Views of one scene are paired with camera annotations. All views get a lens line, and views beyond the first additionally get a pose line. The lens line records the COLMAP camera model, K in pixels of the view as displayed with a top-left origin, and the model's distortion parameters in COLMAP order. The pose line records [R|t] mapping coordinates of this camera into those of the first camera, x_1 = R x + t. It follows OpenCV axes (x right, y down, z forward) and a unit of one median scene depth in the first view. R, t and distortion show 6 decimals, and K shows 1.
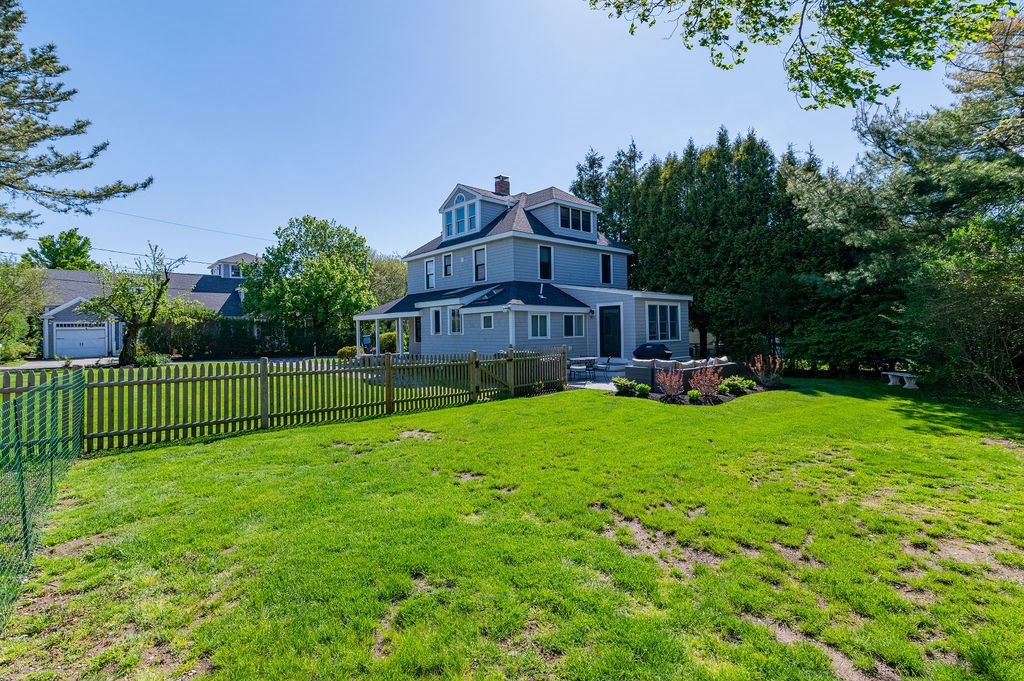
lens RADIAL K [[480.5, 0, 519.9], [0, 480.5, 331.6], [0, 0, 1]] dist [0.006368, 0.000540]
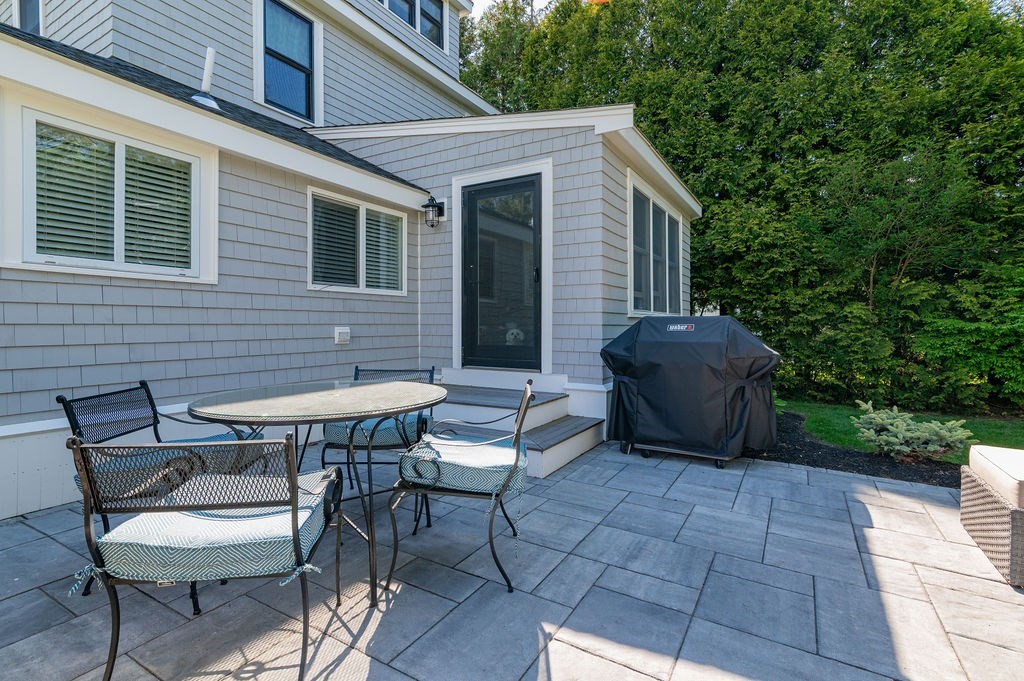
lens RADIAL K [[472.2, 0, 536.0], [0, 472.2, 330.1], [0, 0, 1]] dist [0.013645, -0.000220]
pose [[0.949205, 0.014807, 0.314310, 0.112534], [-0.015569, 0.999879, -0.000087, 0.028584], [-0.314274, -0.004811, 0.949320, 0.677828]]
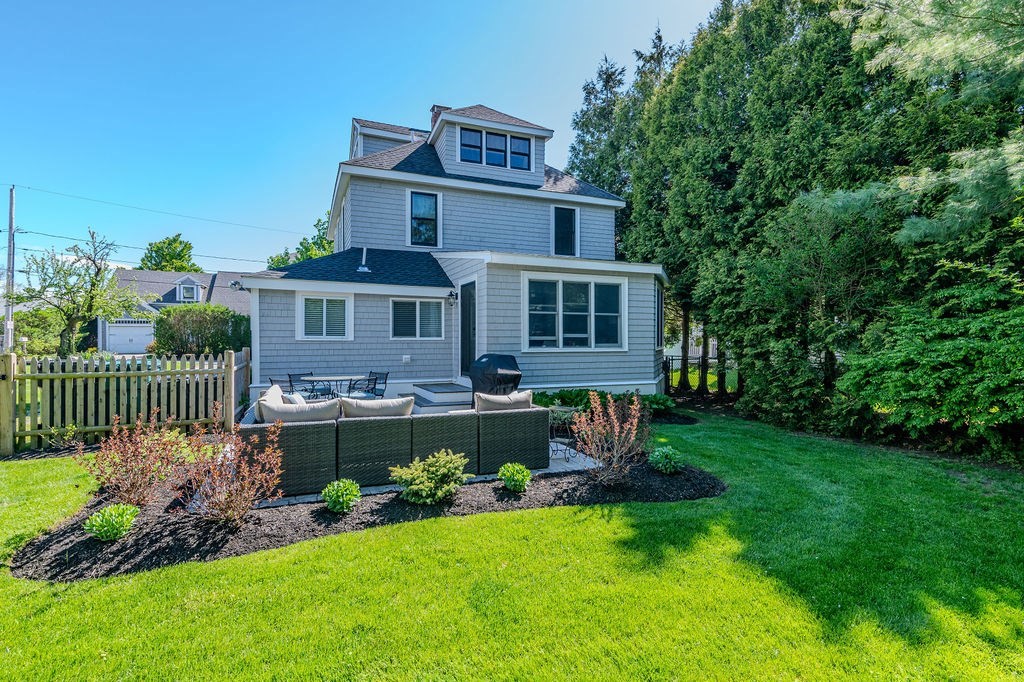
lens RADIAL K [[516.9, 0, 511.3], [0, 516.9, 342.6], [0, 0, 1]] dist [-0.003772, -0.000746]
pose [[0.941892, 0.022250, -0.335178, 0.394508], [-0.021149, 0.999752, 0.006936, 0.008076], [0.335249, 0.000556, 0.942129, 0.425752]]
